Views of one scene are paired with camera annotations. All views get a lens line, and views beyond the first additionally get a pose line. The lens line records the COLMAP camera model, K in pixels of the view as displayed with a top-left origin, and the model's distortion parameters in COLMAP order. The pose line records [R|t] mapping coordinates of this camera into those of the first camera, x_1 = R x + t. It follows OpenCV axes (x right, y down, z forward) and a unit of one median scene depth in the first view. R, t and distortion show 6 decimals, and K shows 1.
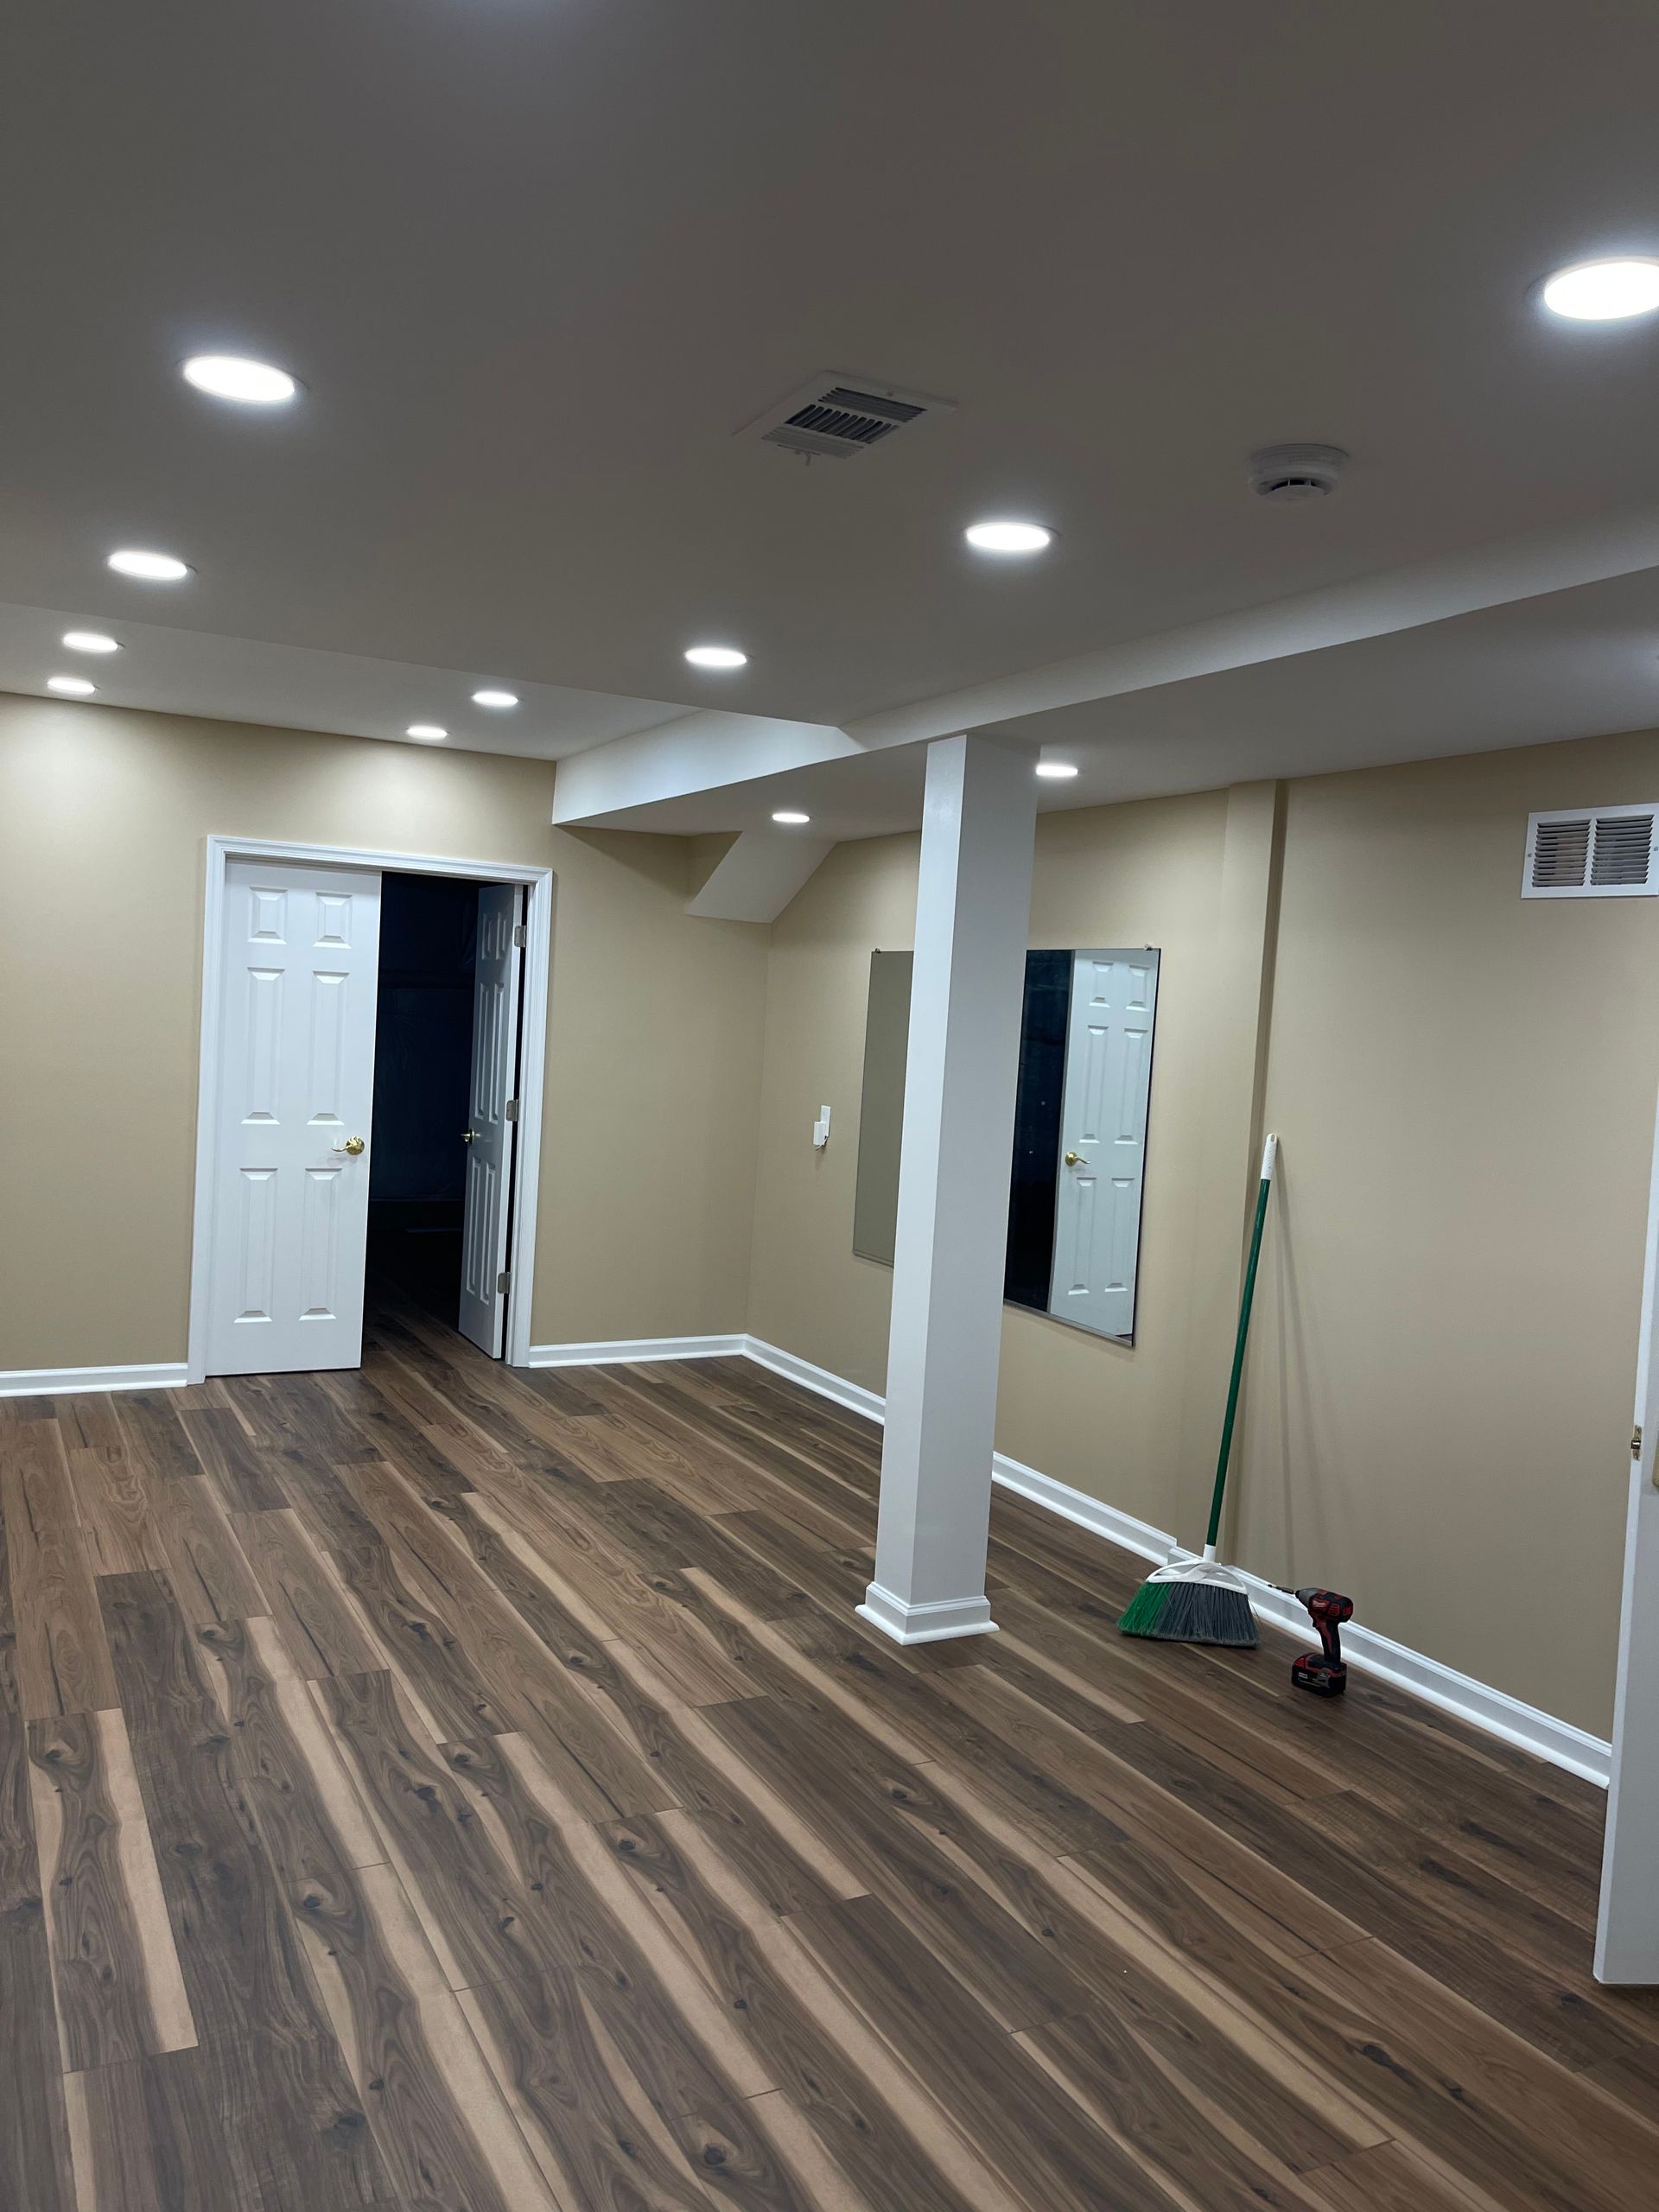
lens RADIAL K [[1673.4, 0, 830.9], [0, 1673.4, 1092.9], [0, 0, 1]] dist [0.046864, -0.044454]
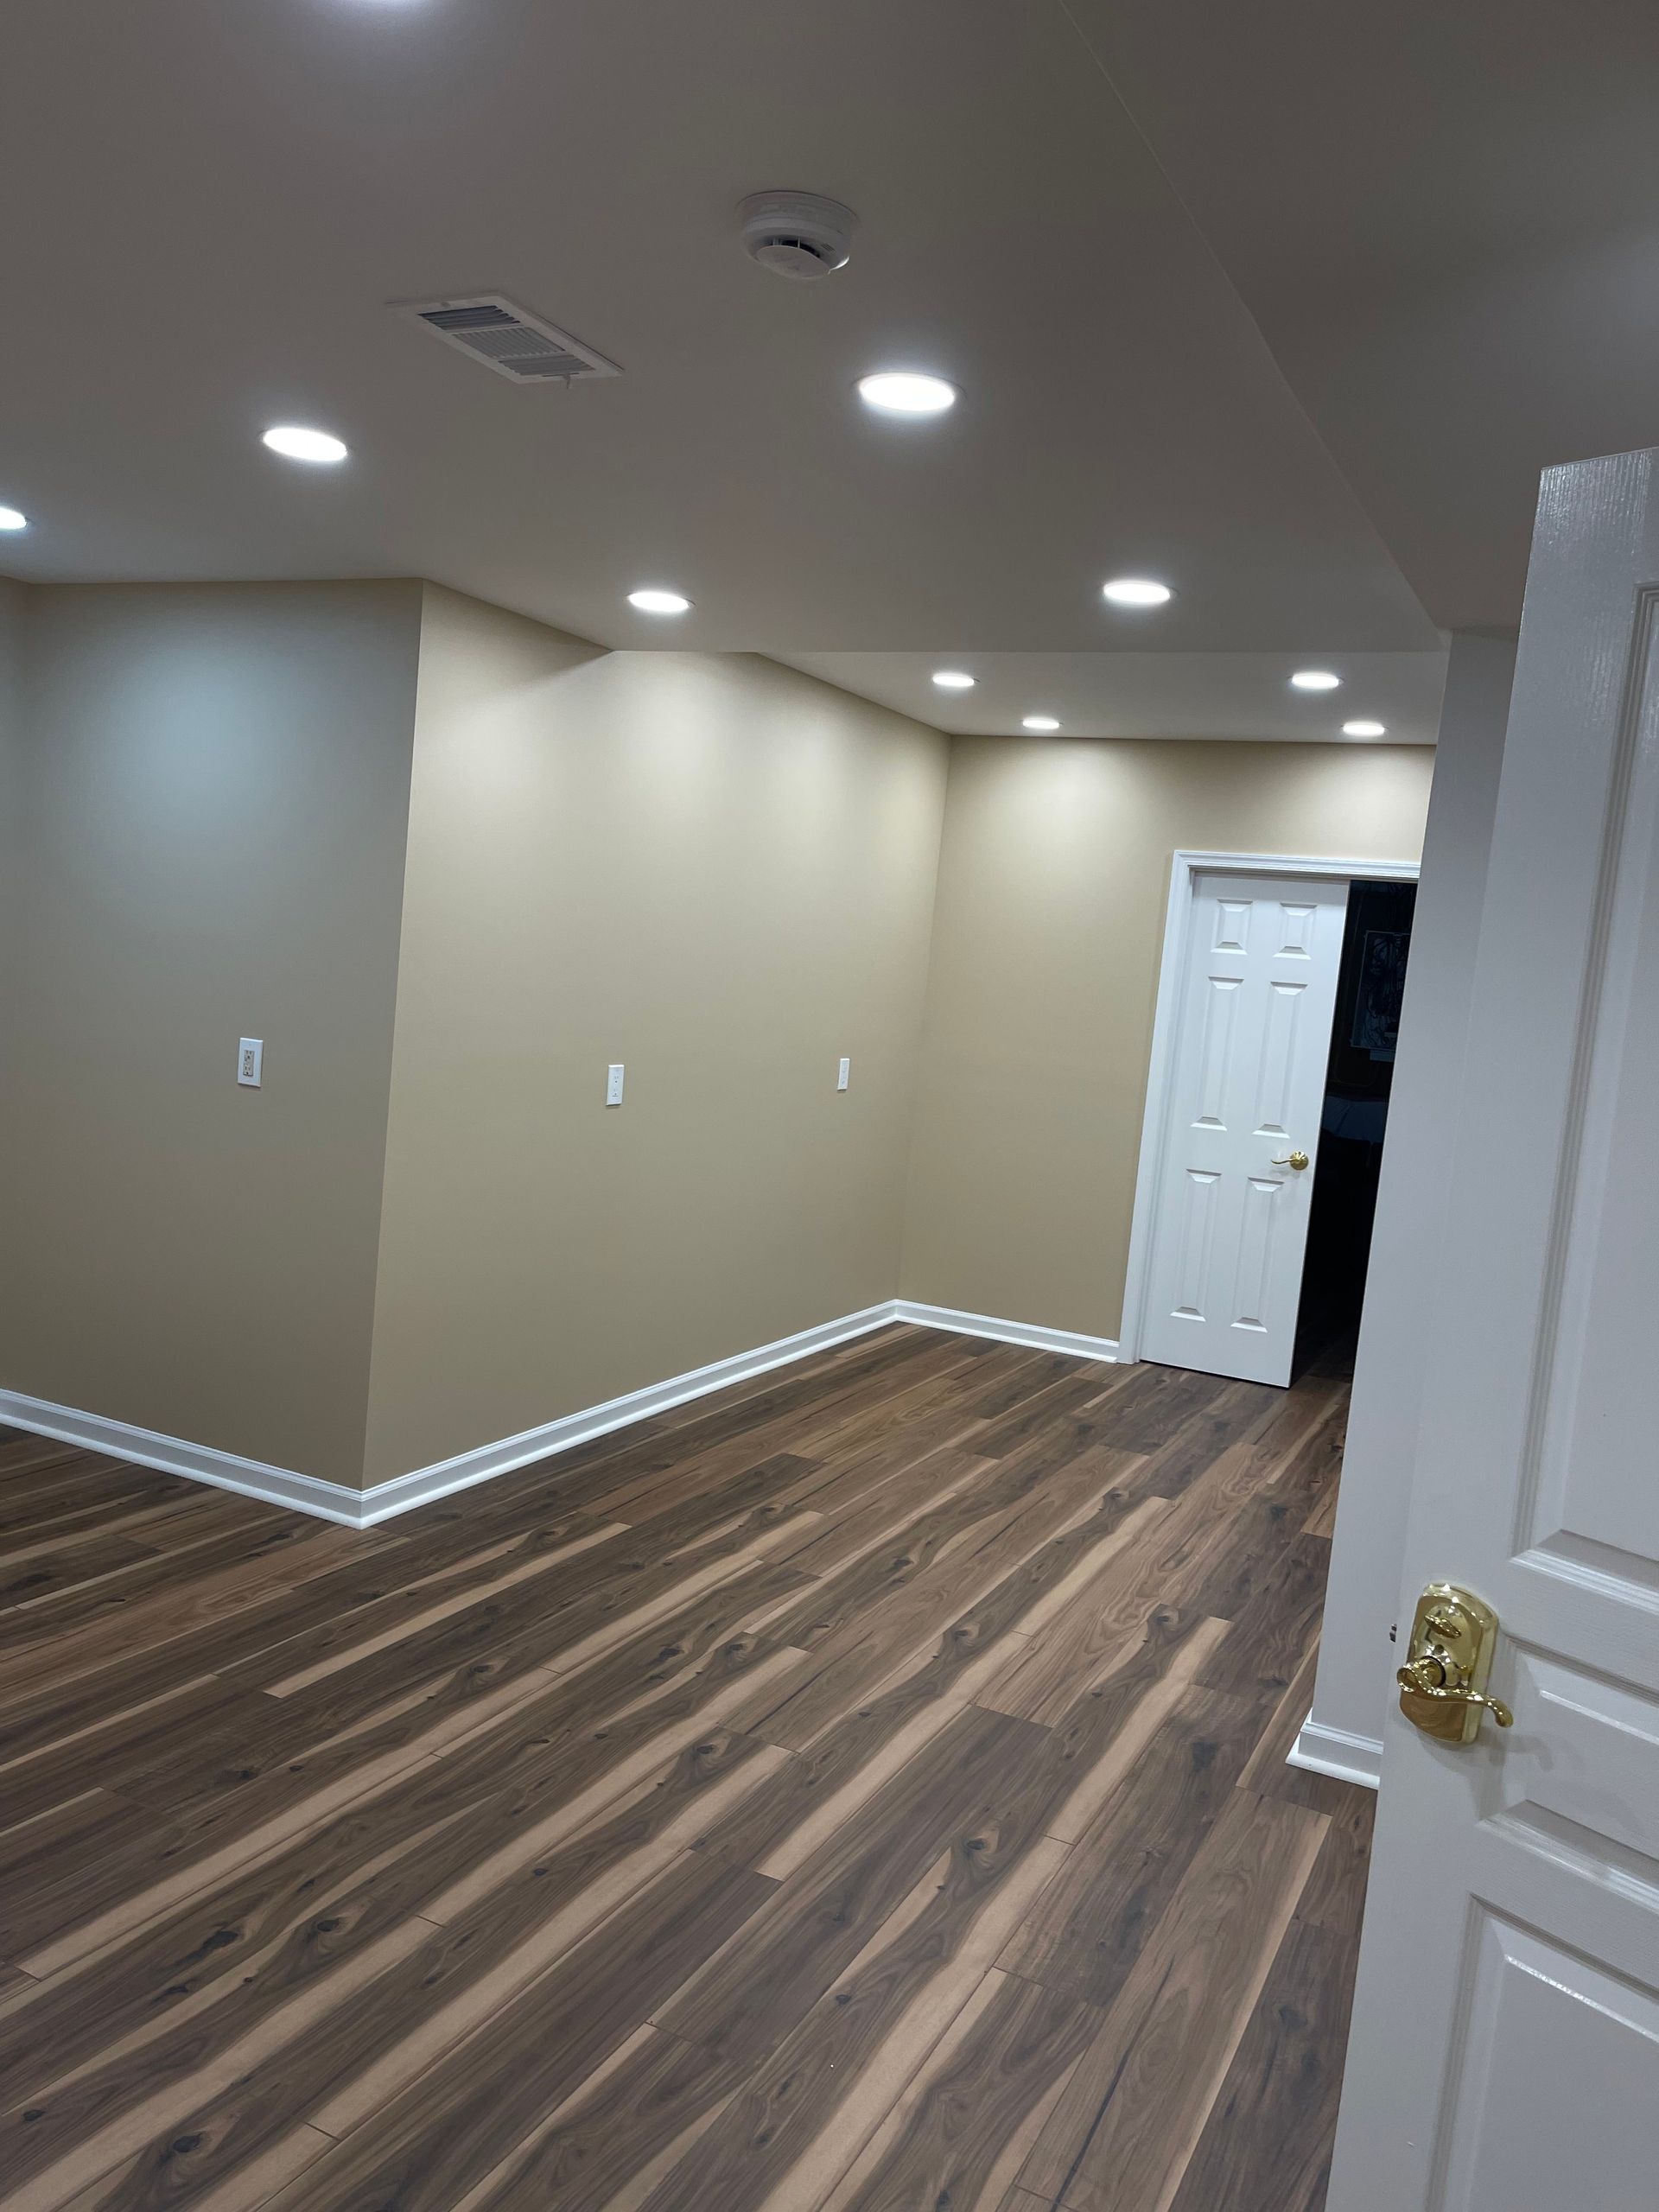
lens RADIAL K [[1673.4, 0, 827.8], [0, 1673.4, 1120.1], [0, 0, 1]] dist [0.046864, -0.044454]
pose [[0.582520, 0.074614, -0.809384, 0.492792], [-0.097755, 0.994981, 0.021369, 0.019474], [0.806916, 0.066673, 0.586891, 0.283809]]
